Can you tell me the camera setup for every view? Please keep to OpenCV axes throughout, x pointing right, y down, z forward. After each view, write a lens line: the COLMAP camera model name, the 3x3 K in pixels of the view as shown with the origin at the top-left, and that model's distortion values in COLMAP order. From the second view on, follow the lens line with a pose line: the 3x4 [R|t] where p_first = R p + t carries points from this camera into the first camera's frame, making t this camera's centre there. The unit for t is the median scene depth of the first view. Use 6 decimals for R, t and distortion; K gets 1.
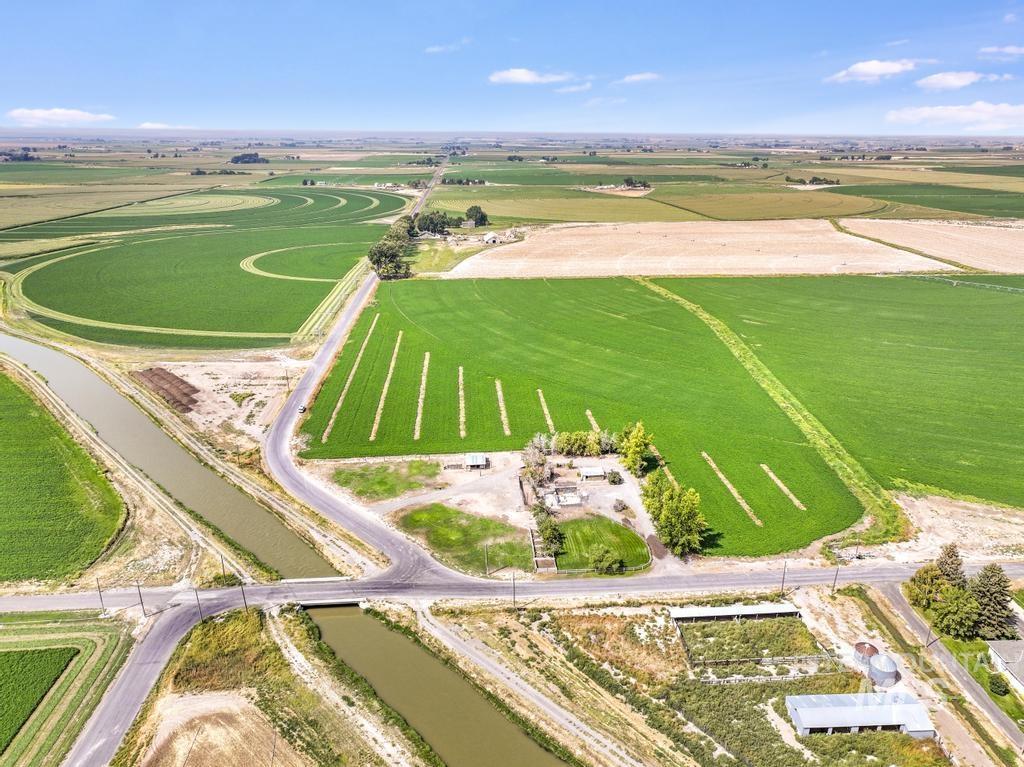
lens RADIAL K [[717.9, 0, 514.3], [0, 717.9, 384.9], [0, 0, 1]] dist [0.004373, 0.007784]
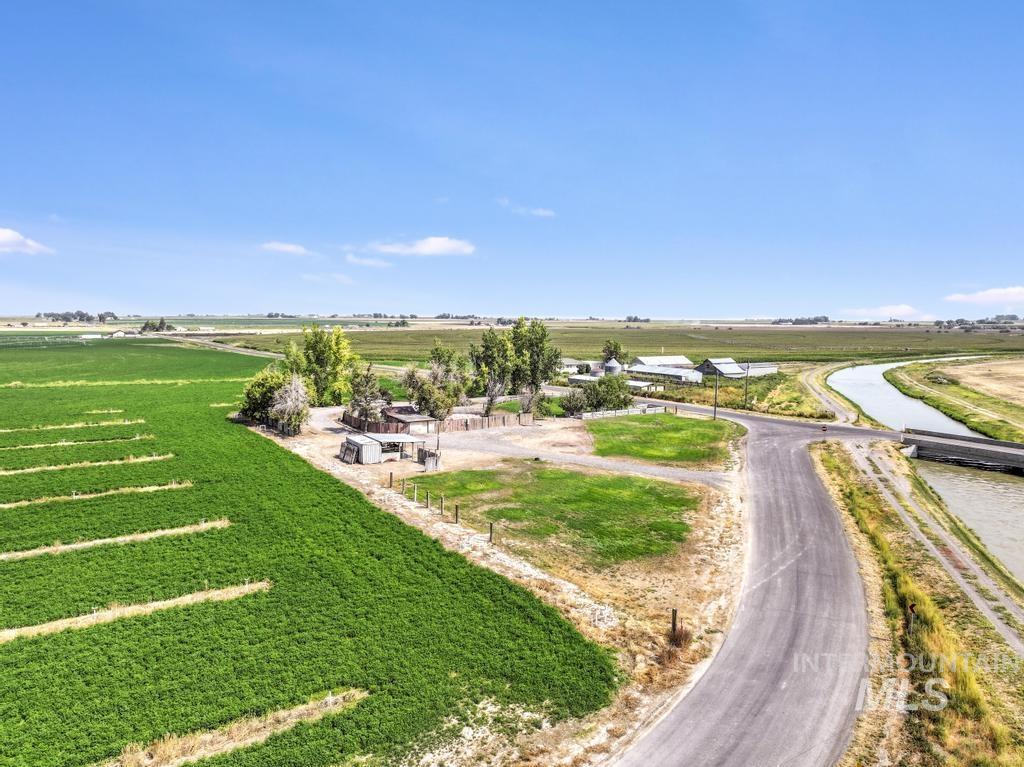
lens RADIAL K [[726.6, 0, 512.0], [0, 726.6, 383.5], [0, 0, 1]] dist [0.000129, 0.002819]
pose [[-0.468948, -0.086148, 0.879014, -0.543257], [0.289881, 0.925090, 0.245312, -0.002900], [-0.834300, 0.369848, -0.408847, 1.373856]]
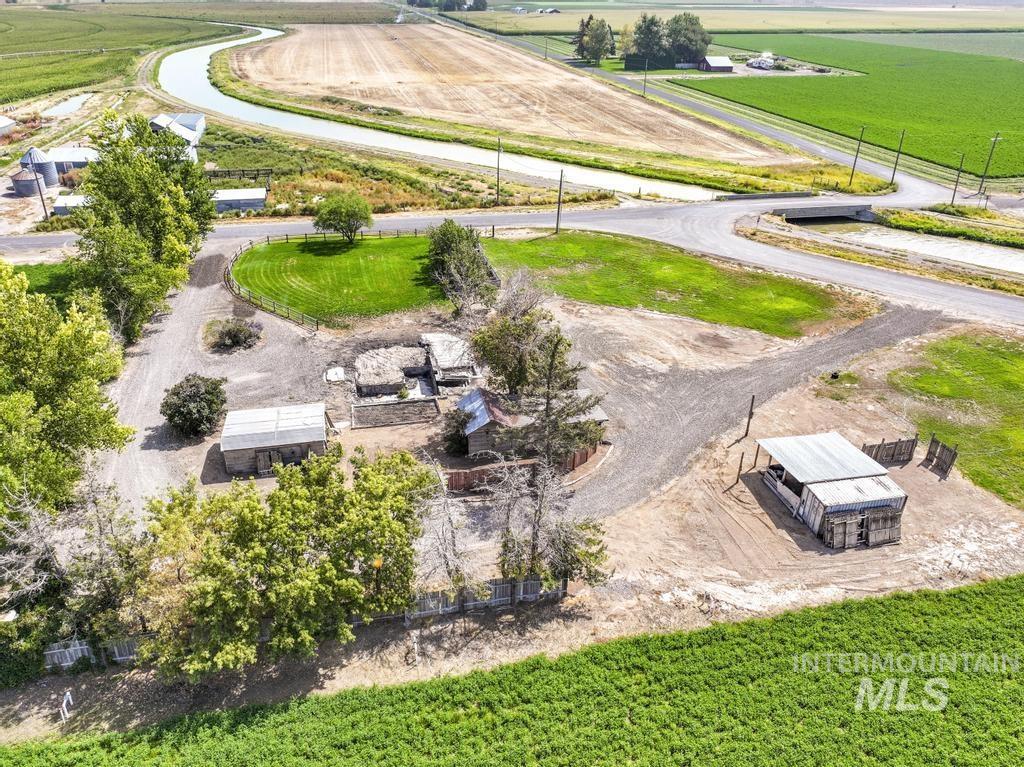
lens RADIAL K [[754.4, 0, 514.6], [0, 754.4, 383.0], [0, 0, 1]] dist [0.002172, 0.005140]
pose [[-0.989481, 0.056317, -0.133249, 0.077761], [-0.059592, 0.680640, 0.730191, -0.081737], [0.131817, 0.730451, -0.670124, 1.400749]]
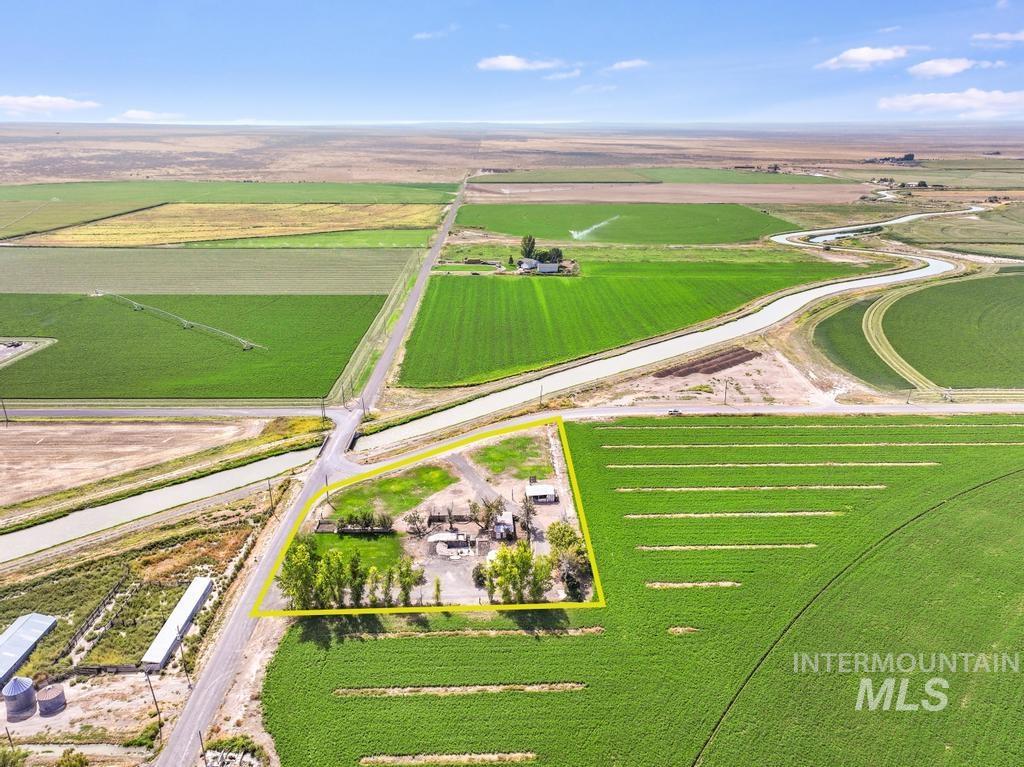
lens RADIAL K [[717.9, 0, 514.3], [0, 717.9, 384.9], [0, 0, 1]] dist [0.004373, 0.007784]
pose [[-0.047728, 0.337037, -0.940281, 0.949958], [-0.332688, 0.882241, 0.333120, -0.385085], [0.941828, 0.328719, 0.070021, 1.082787]]
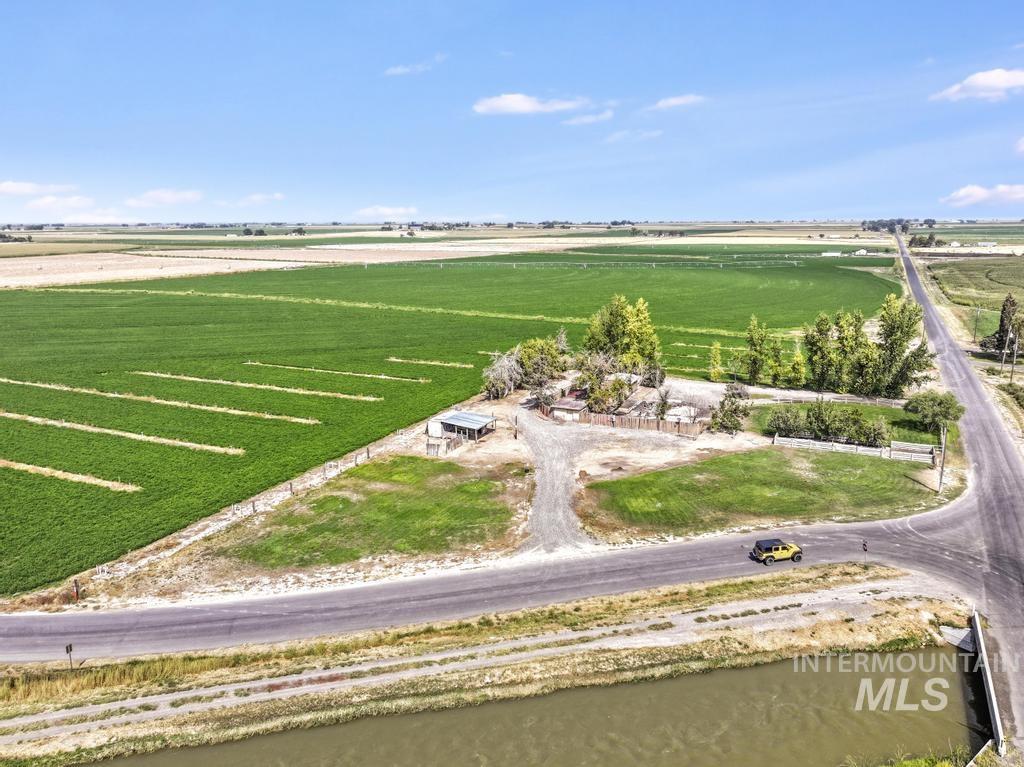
lens RADIAL K [[765.2, 0, 517.3], [0, 765.2, 414.1], [0, 0, 1]] dist [0.003108, 0.002995]
pose [[0.498275, -0.216821, 0.839471, -0.551245], [0.289319, 0.954309, 0.074754, 0.092710], [-0.817323, 0.205626, 0.538239, 0.895654]]
